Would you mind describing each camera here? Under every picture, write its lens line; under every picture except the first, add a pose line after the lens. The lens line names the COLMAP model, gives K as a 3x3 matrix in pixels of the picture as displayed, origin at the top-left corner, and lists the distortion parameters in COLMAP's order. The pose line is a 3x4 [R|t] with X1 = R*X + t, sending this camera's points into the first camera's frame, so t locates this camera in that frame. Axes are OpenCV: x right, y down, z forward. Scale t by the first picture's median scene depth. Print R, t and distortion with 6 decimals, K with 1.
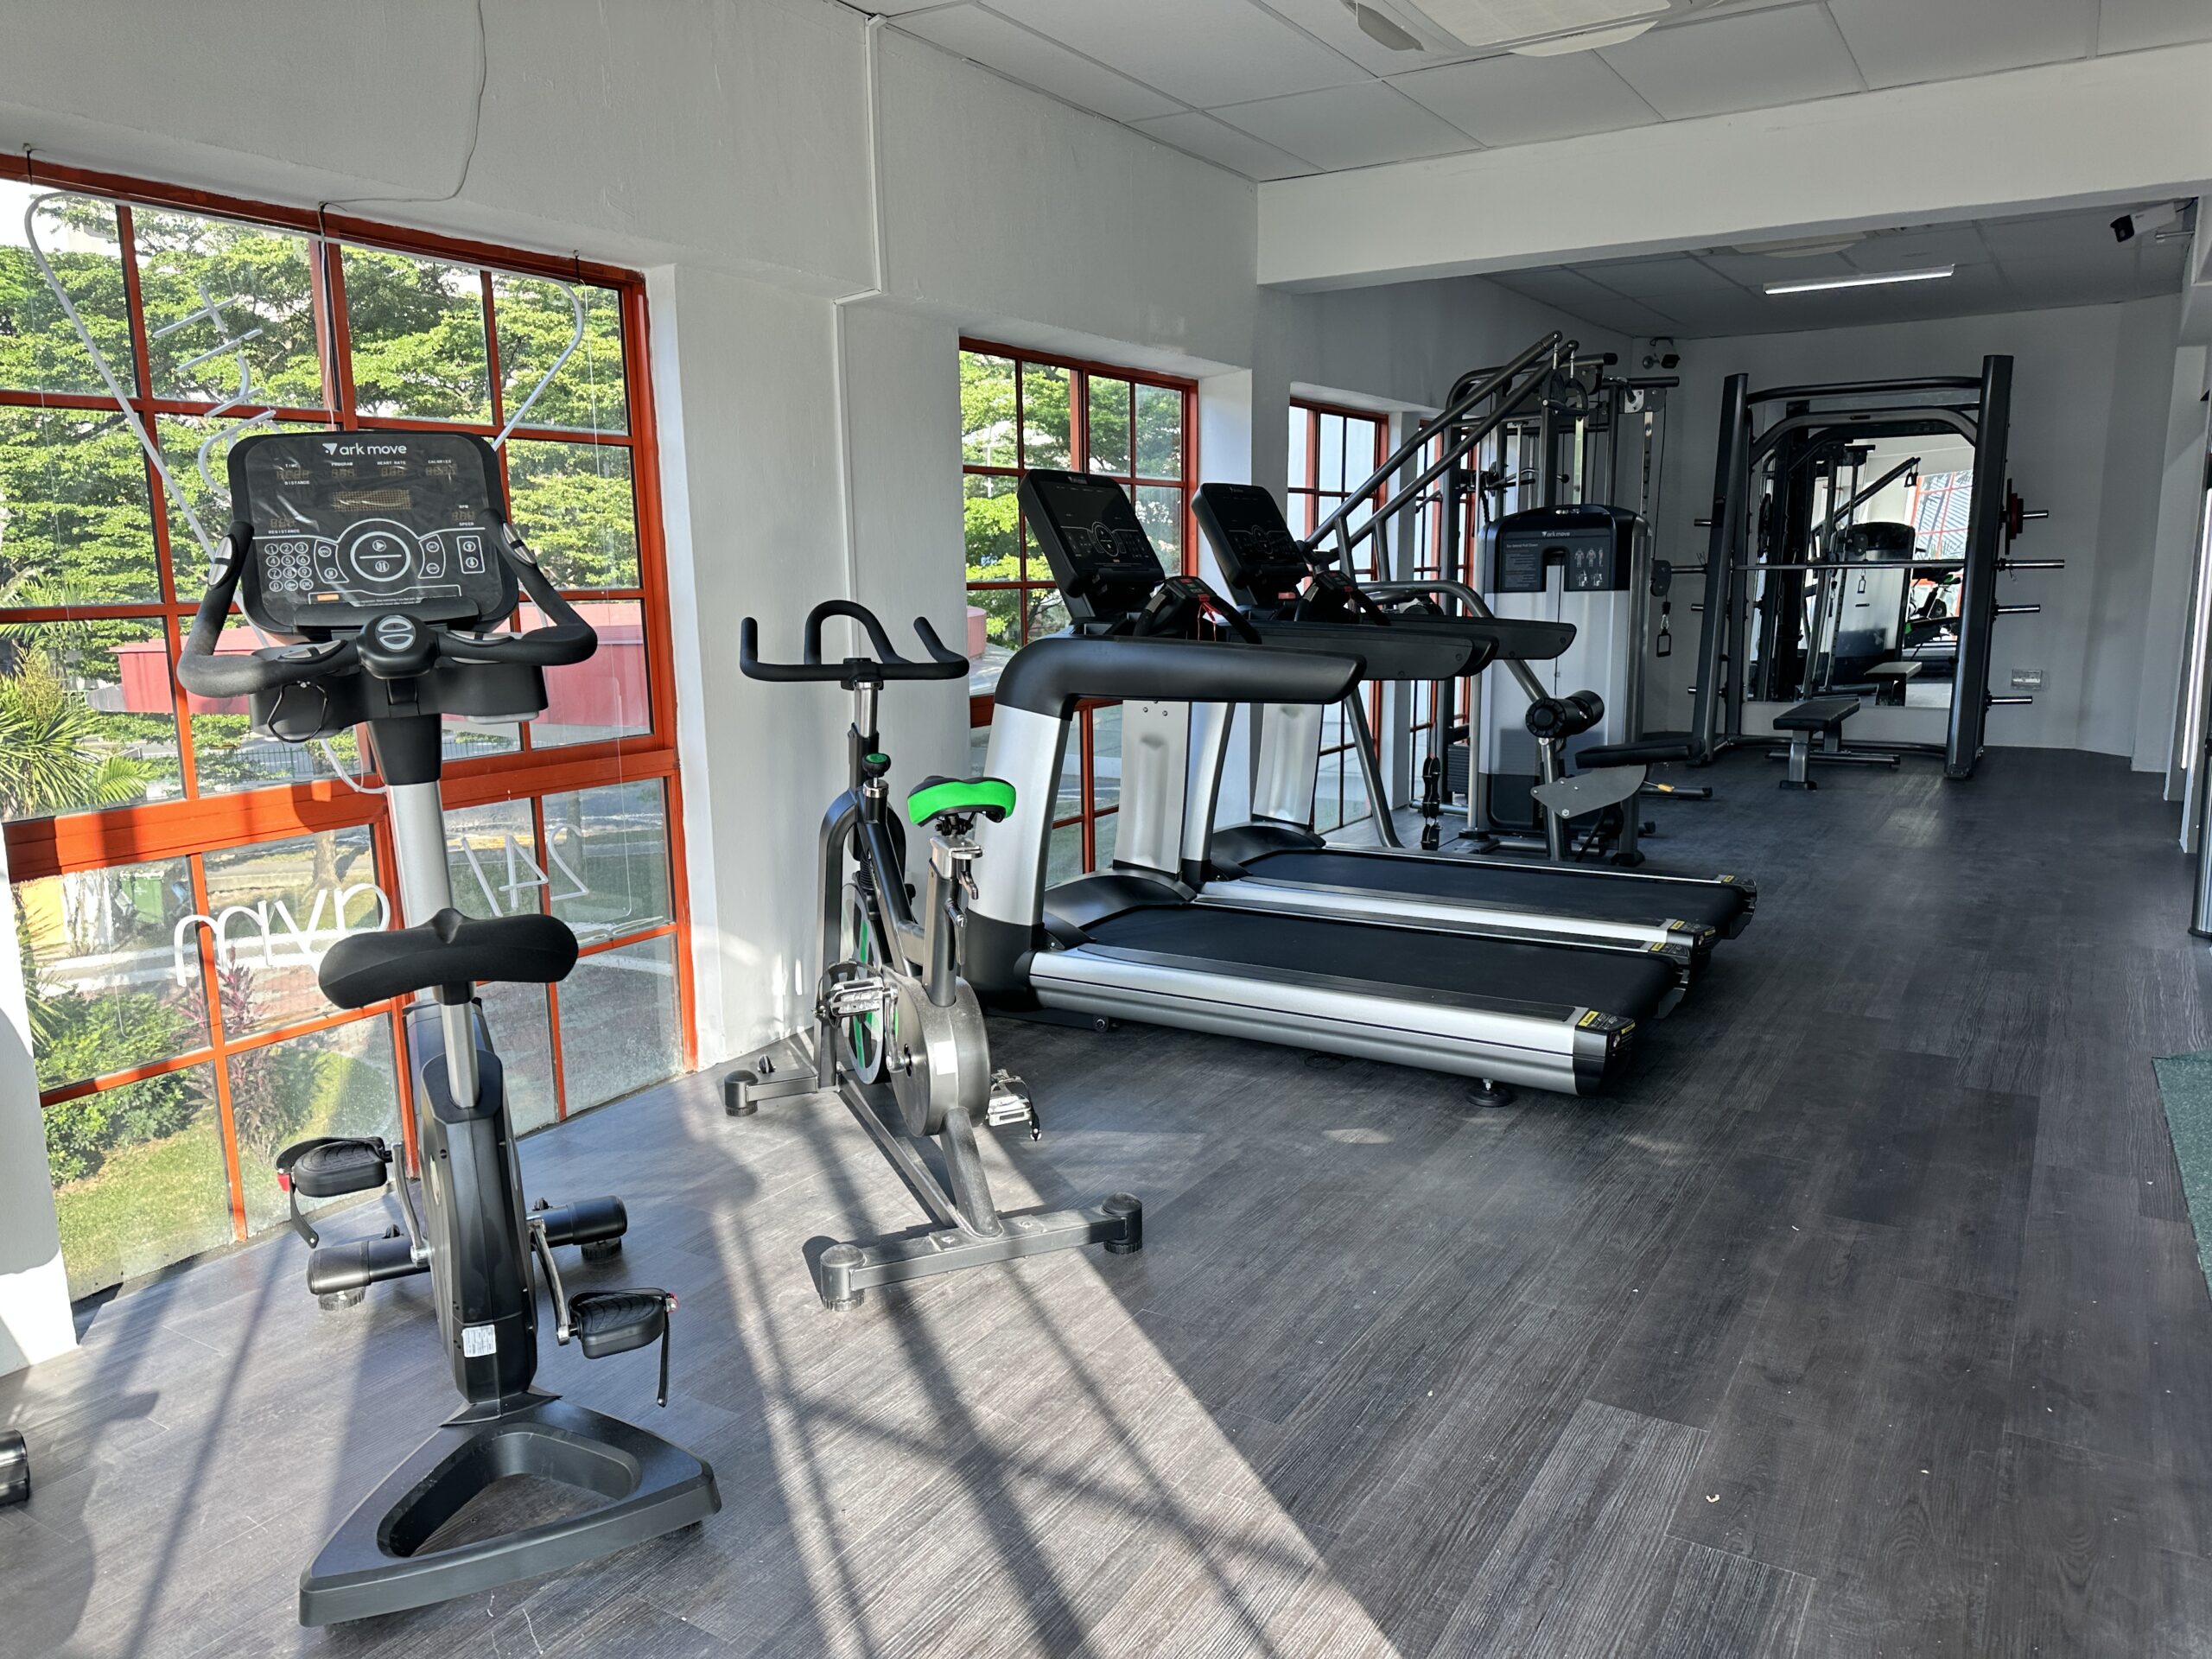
lens RADIAL K [[1533.2, 0, 1106.0], [0, 1533.2, 829.5], [0, 0, 1]] dist [0.108042, -0.145924]
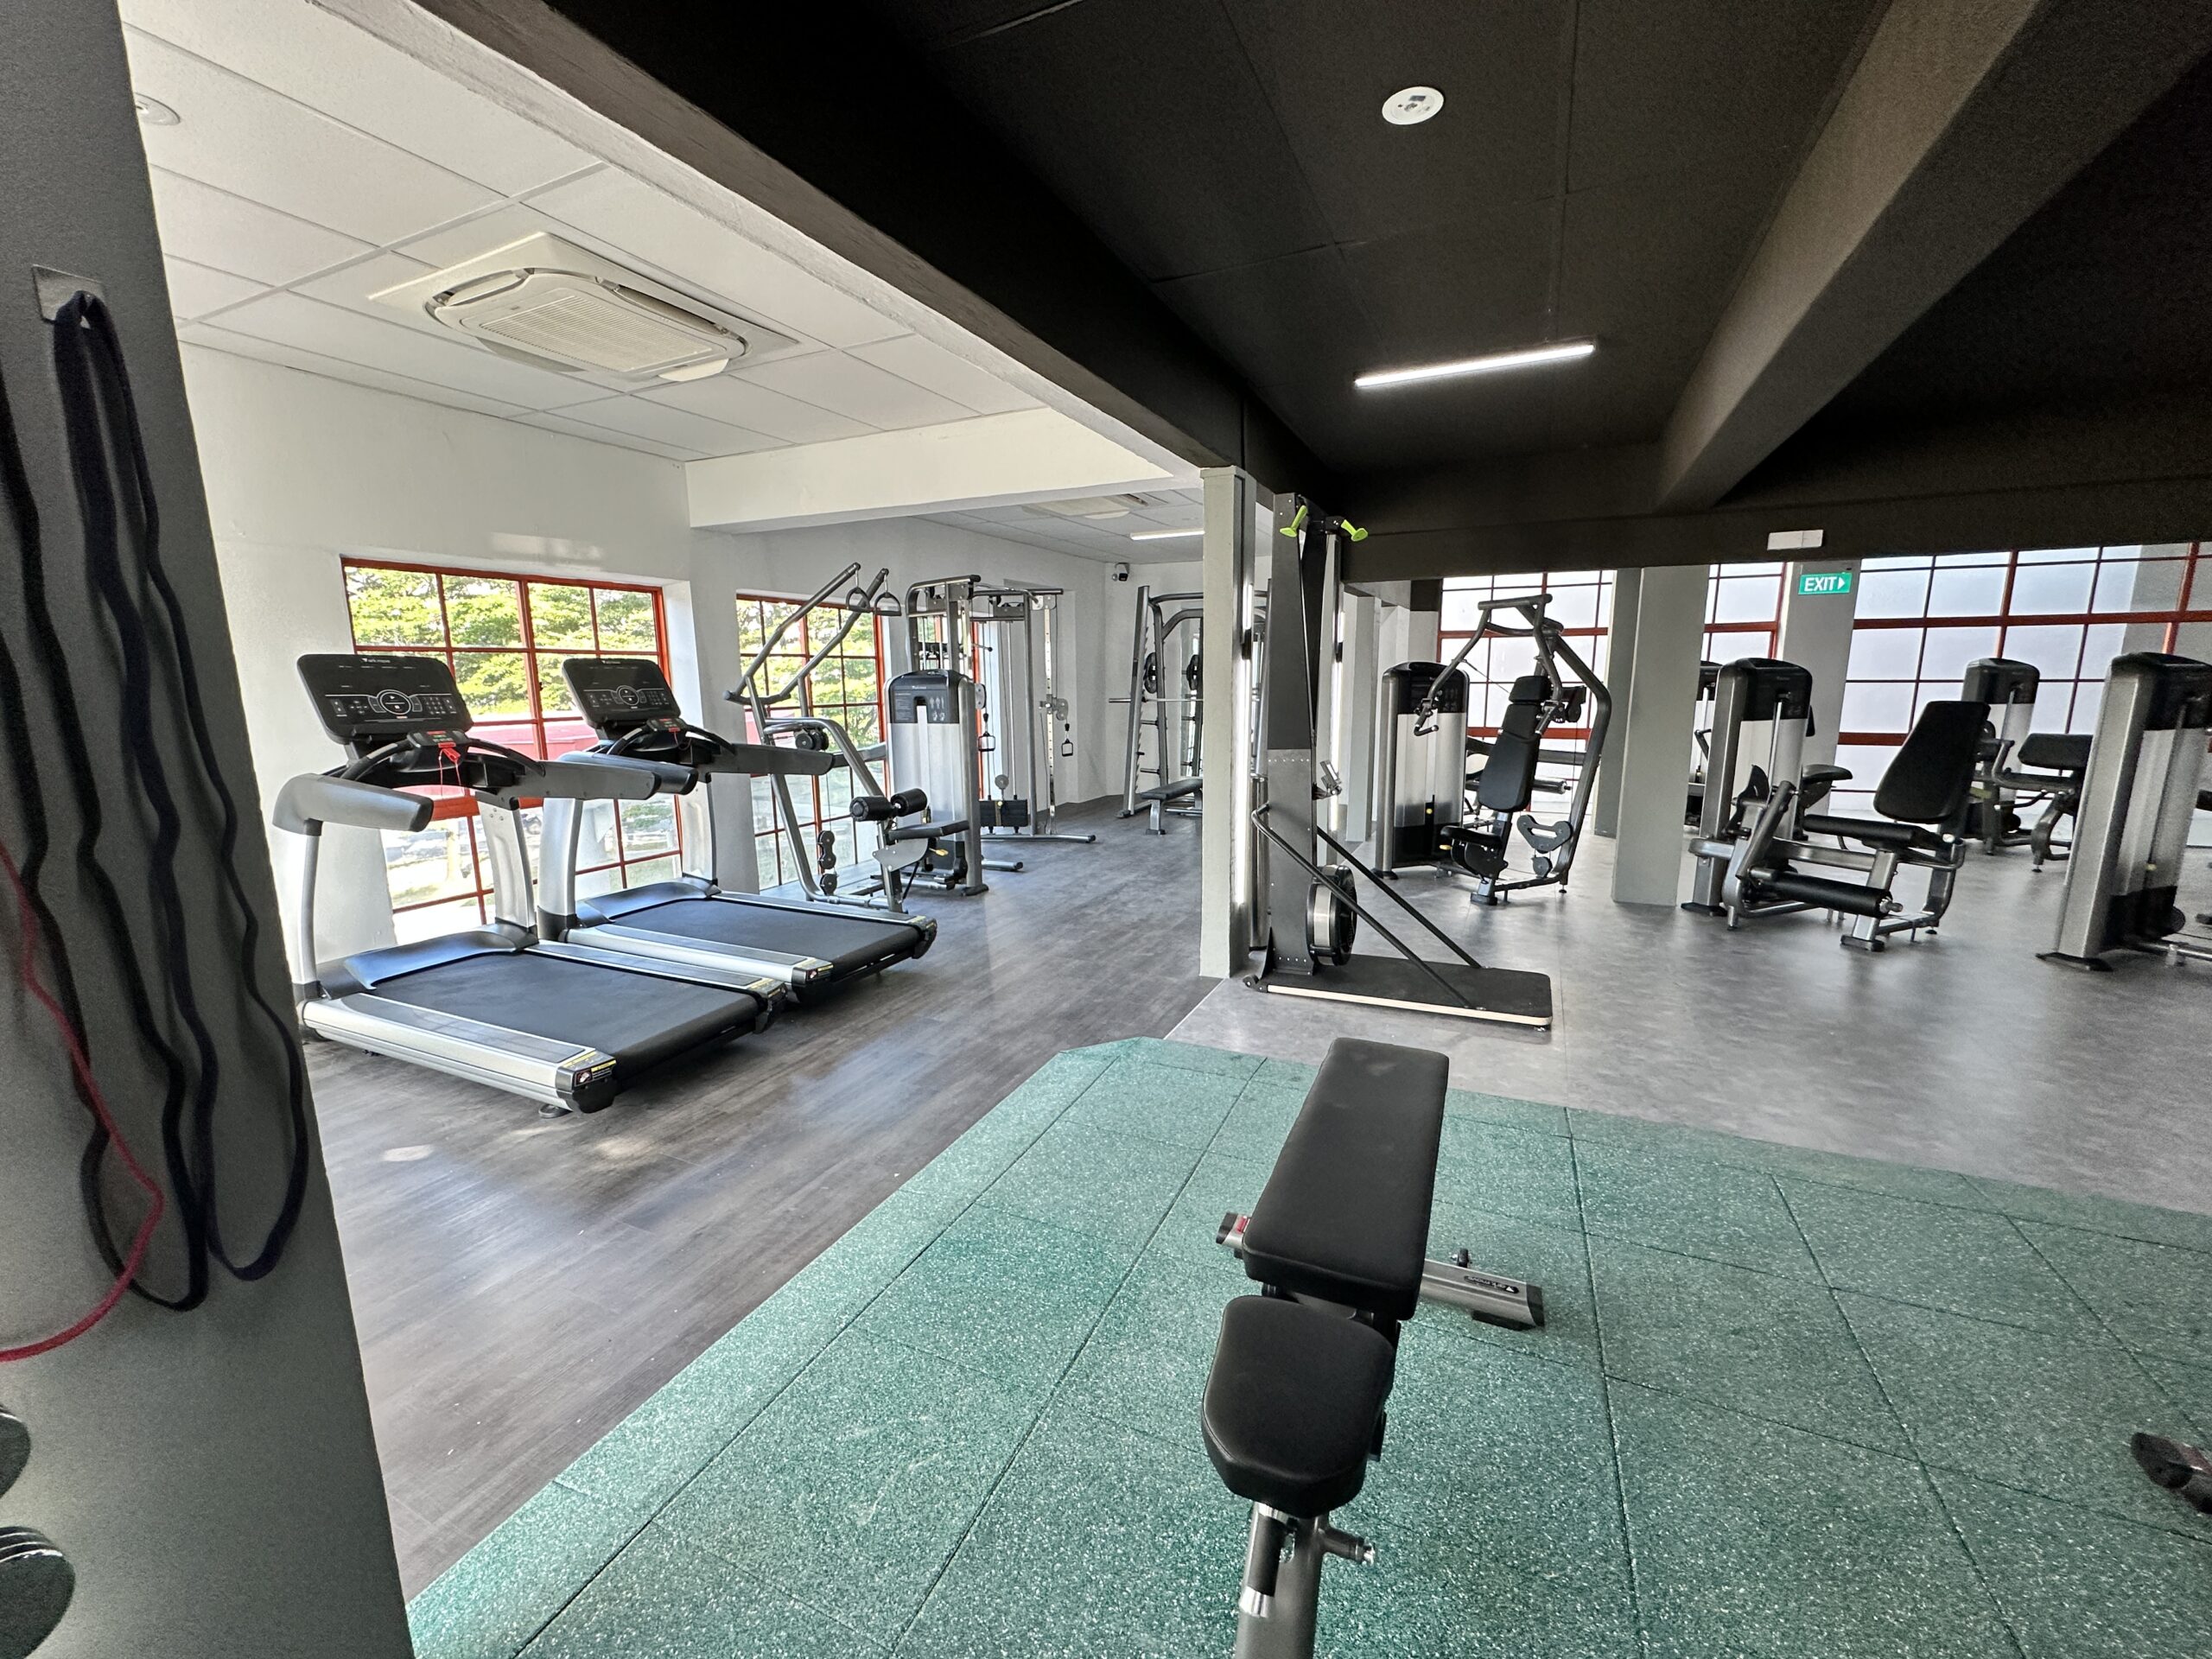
lens RADIAL K [[878.6, 0, 1106.0], [0, 878.6, 829.5], [0, 0, 1]] dist [-0.000785, -0.000046]
pose [[0.993609, -0.016501, 0.111668, 0.382431], [0.016622, 0.999862, -0.000157, -0.042551], [-0.111649, 0.002012, 0.993746, 0.087661]]
